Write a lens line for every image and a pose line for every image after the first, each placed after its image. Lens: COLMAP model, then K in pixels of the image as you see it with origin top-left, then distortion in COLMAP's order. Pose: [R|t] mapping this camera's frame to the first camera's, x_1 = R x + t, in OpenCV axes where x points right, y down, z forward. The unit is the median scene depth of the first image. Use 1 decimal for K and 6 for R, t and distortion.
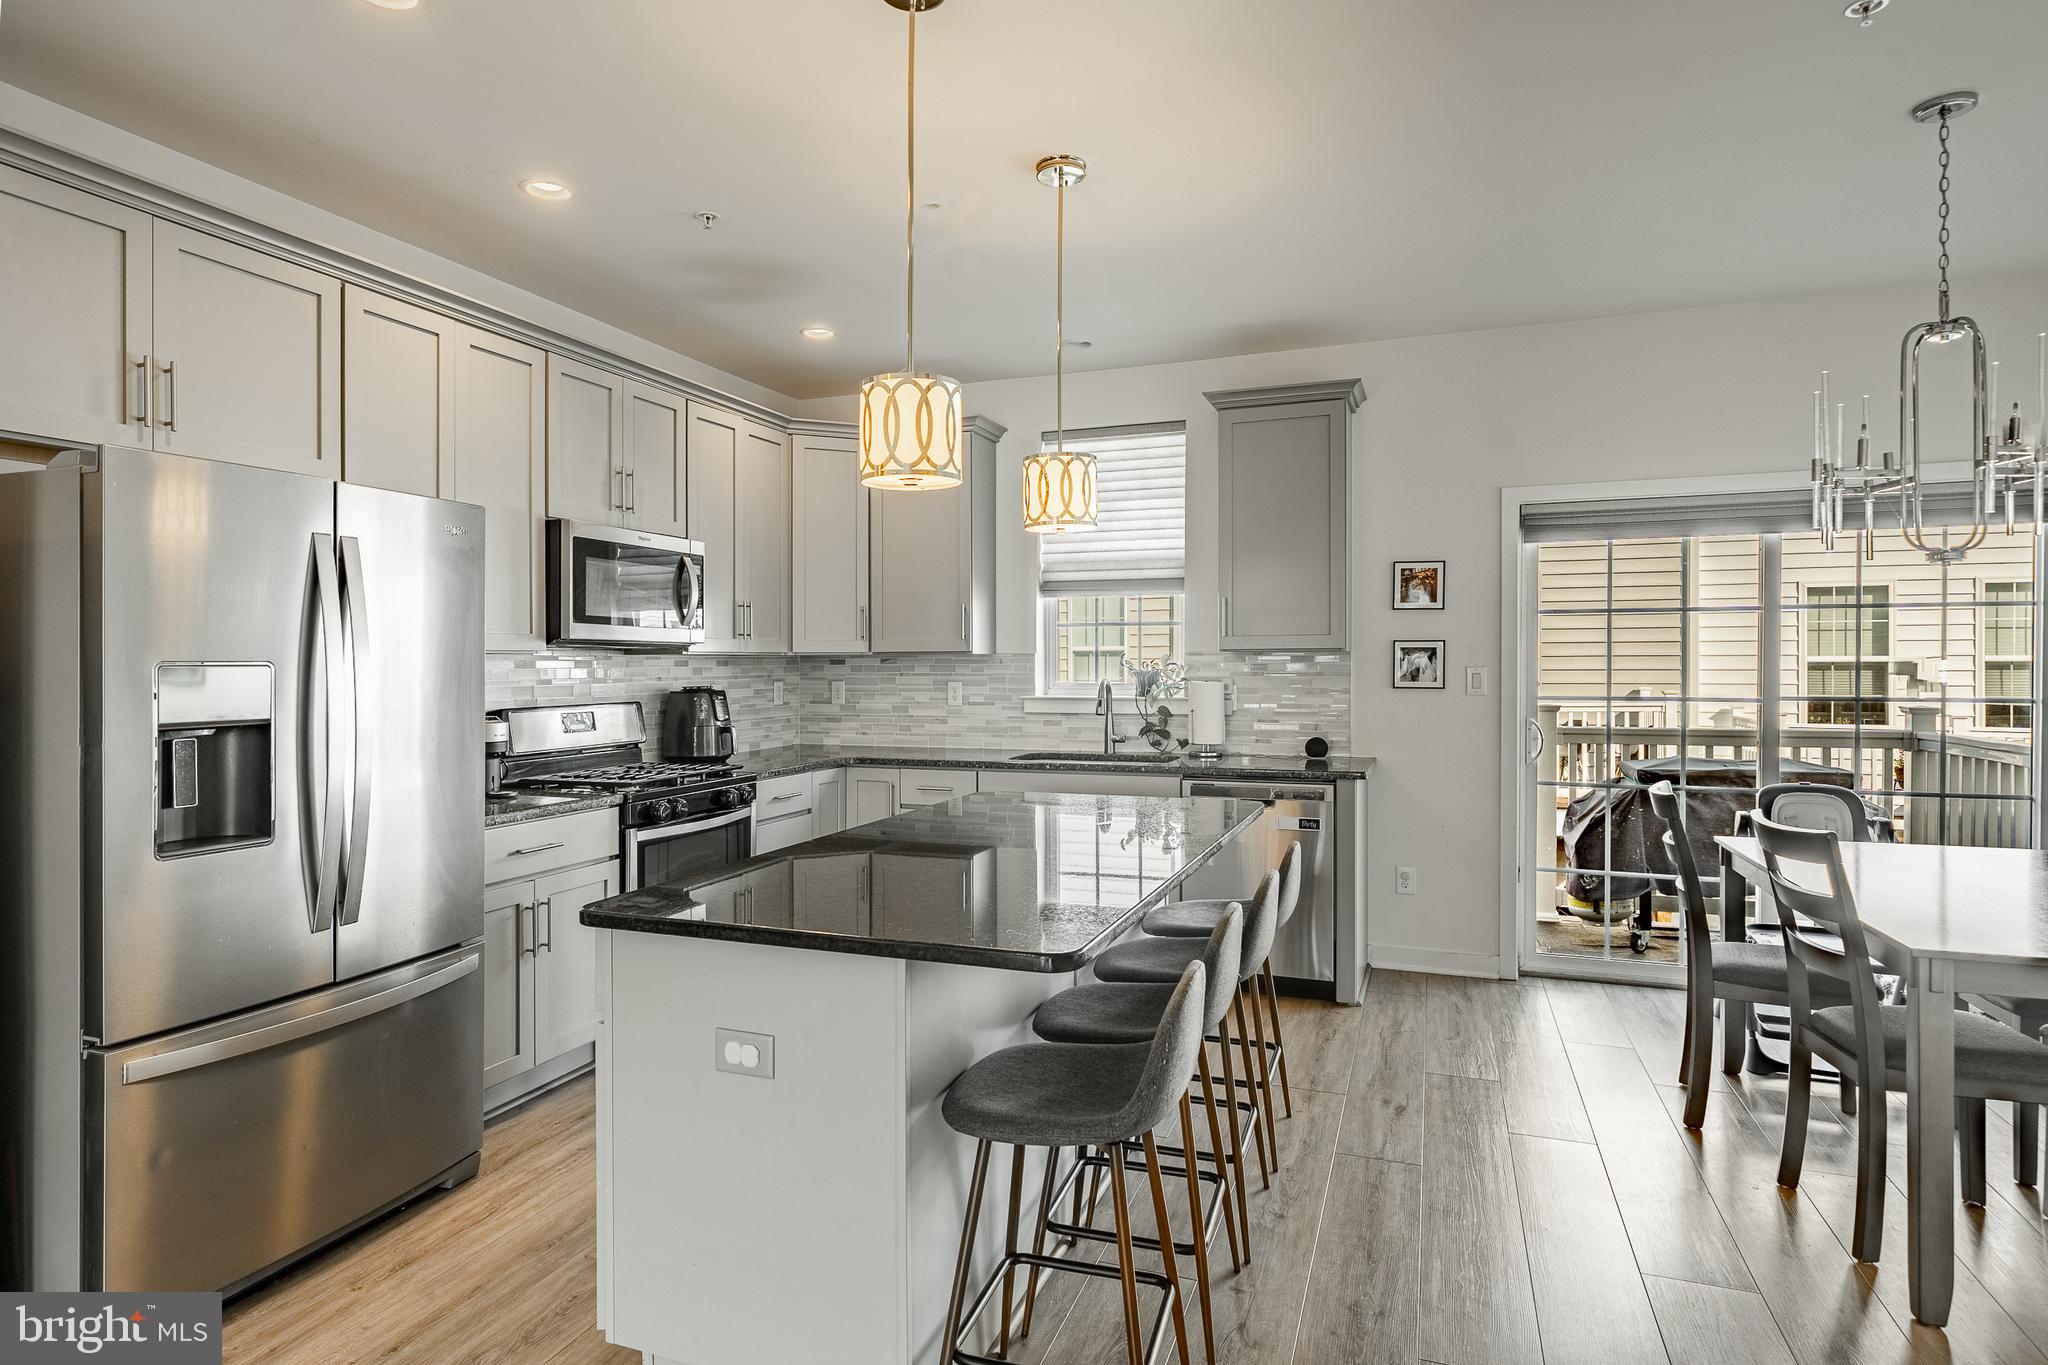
lens RADIAL K [[1061.3, 0, 1007.9], [0, 1061.3, 667.6], [0, 0, 1]] dist [-0.003665, -0.000068]
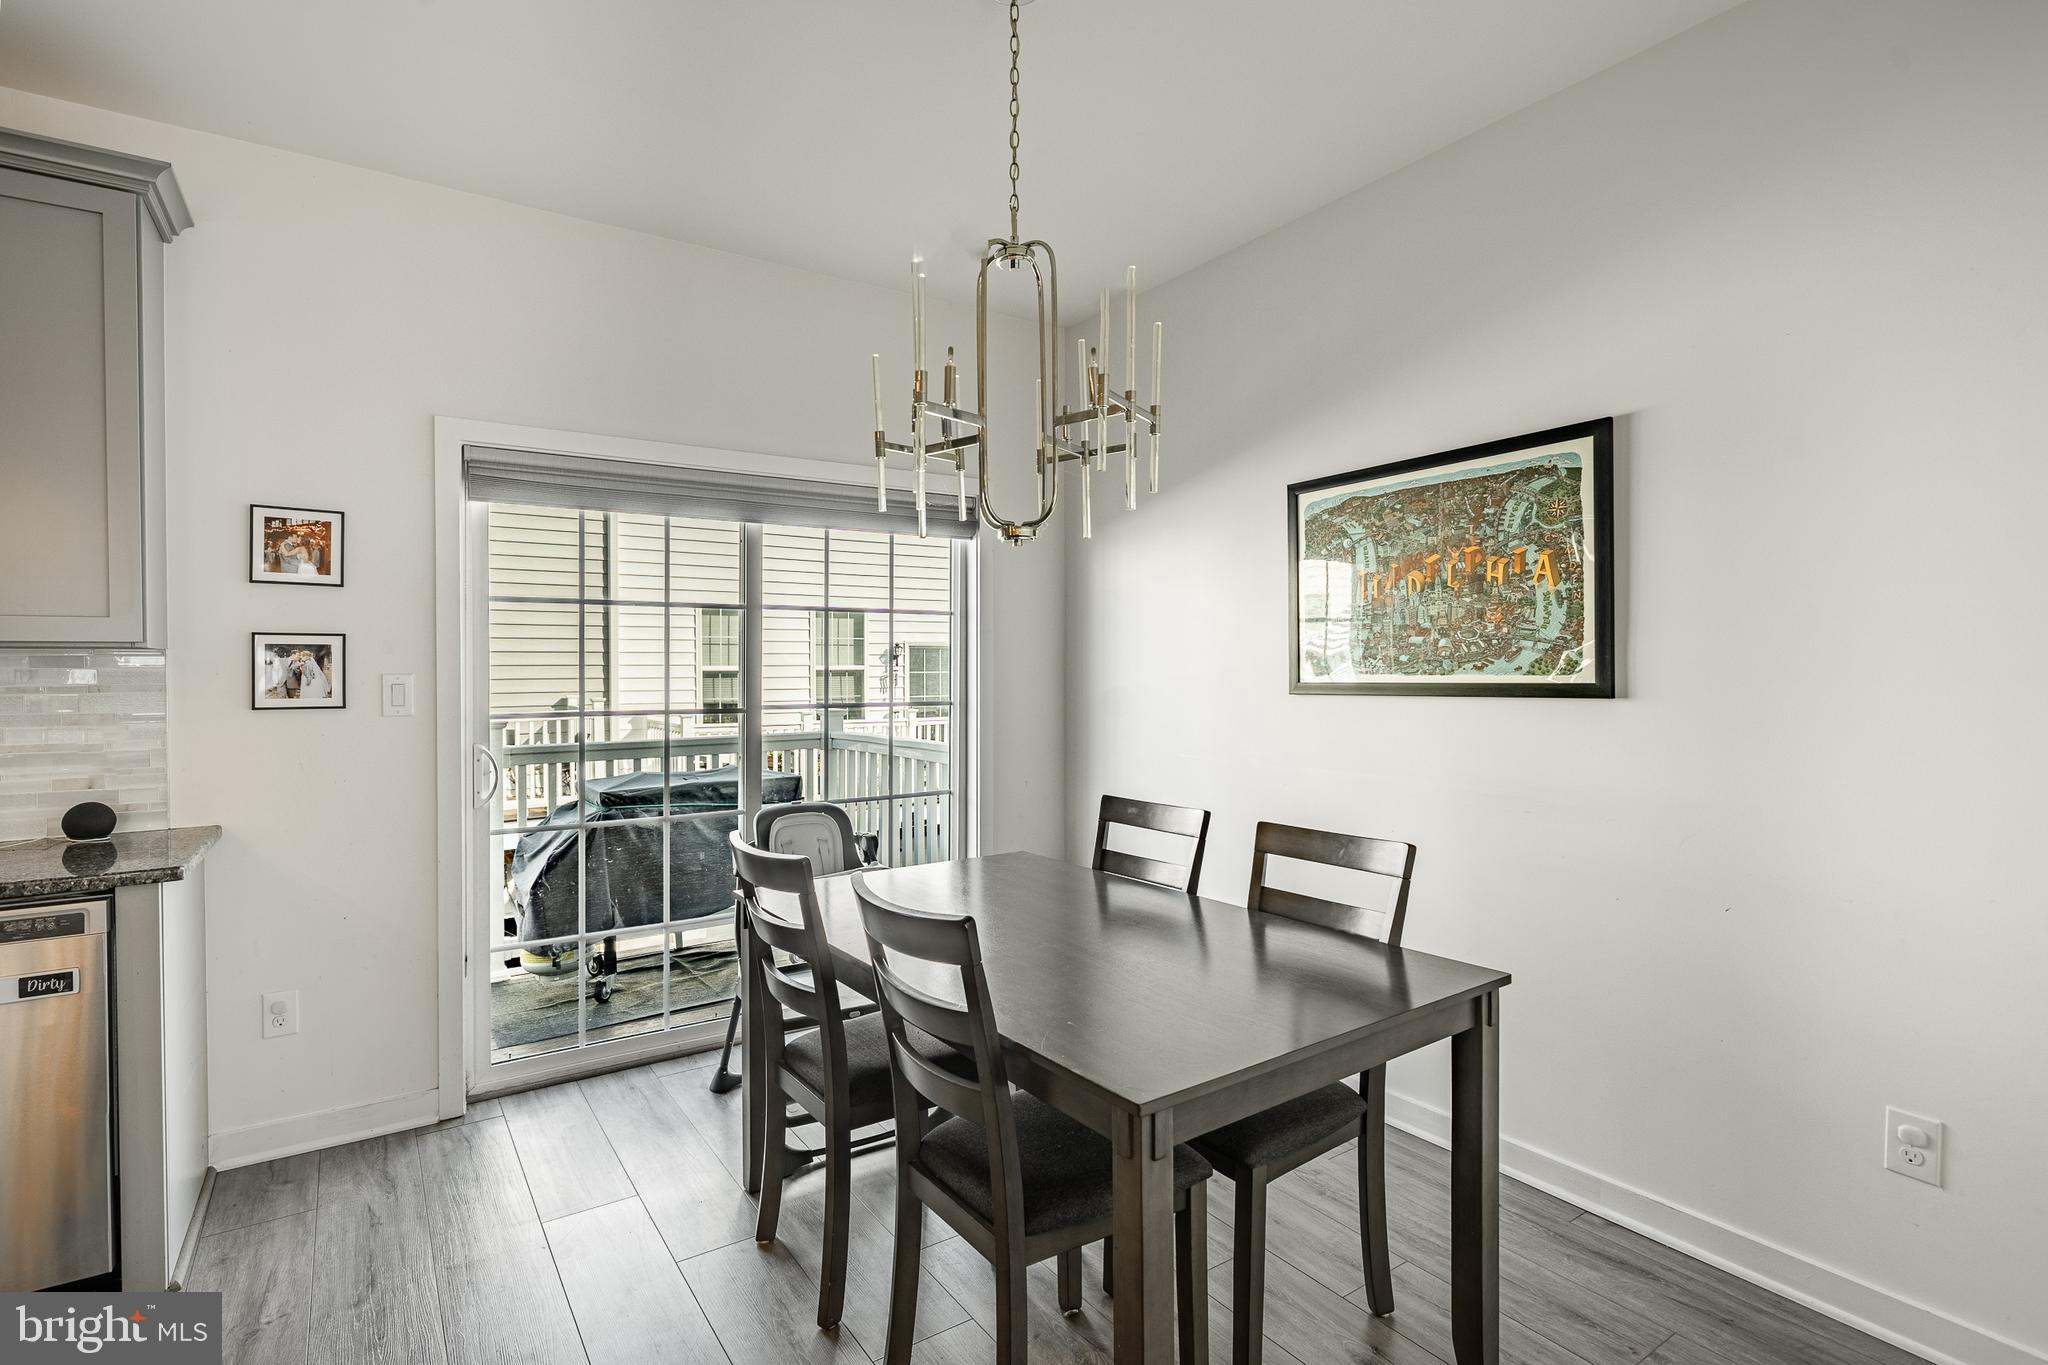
lens RADIAL K [[971.1, 0, 1012.8], [0, 971.1, 680.4], [0, 0, 1]] dist [-0.002522, 0.001245]
pose [[0.557510, -0.009667, 0.830114, 0.146582], [0.007245, 0.999951, 0.006780, 0.001775], [-0.830138, 0.002234, 0.557553, 0.329179]]
